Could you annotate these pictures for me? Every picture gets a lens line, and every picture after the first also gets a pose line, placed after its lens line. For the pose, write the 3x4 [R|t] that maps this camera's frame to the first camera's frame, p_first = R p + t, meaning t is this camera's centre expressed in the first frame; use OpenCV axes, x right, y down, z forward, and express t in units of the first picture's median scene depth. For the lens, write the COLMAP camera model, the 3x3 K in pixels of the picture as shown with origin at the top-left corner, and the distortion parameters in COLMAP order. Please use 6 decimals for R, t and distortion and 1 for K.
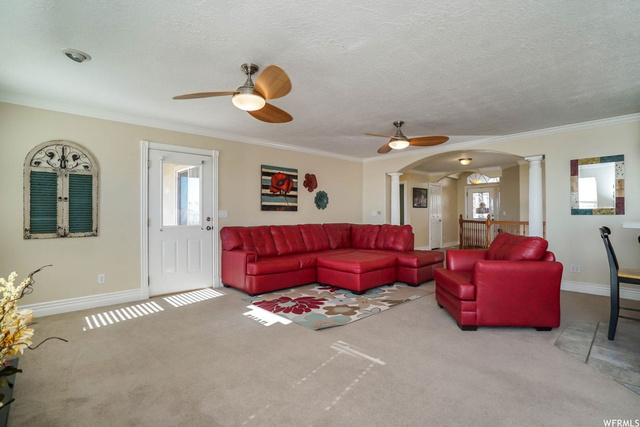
lens RADIAL K [[305.4, 0, 317.6], [0, 305.4, 212.7], [0, 0, 1]] dist [-0.046832, 0.011986]
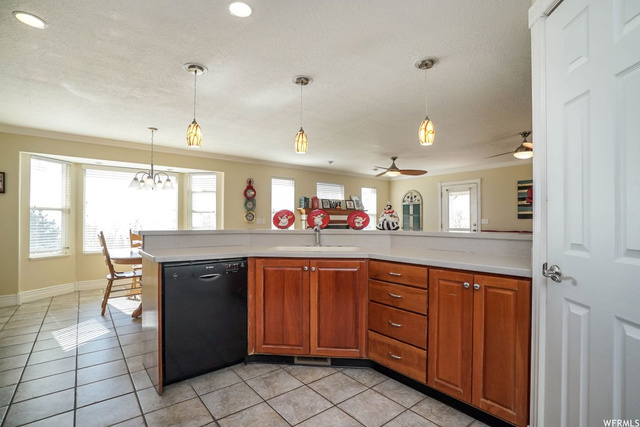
lens RADIAL K [[305.4, 0, 329.4], [0, 305.4, 218.7], [0, 0, 1]] dist [-0.046832, 0.011986]
pose [[-0.063396, -0.003461, -0.997982, 1.419121], [0.006177, 0.999973, -0.003860, -0.009320], [0.997969, -0.006409, -0.063373, 0.434214]]
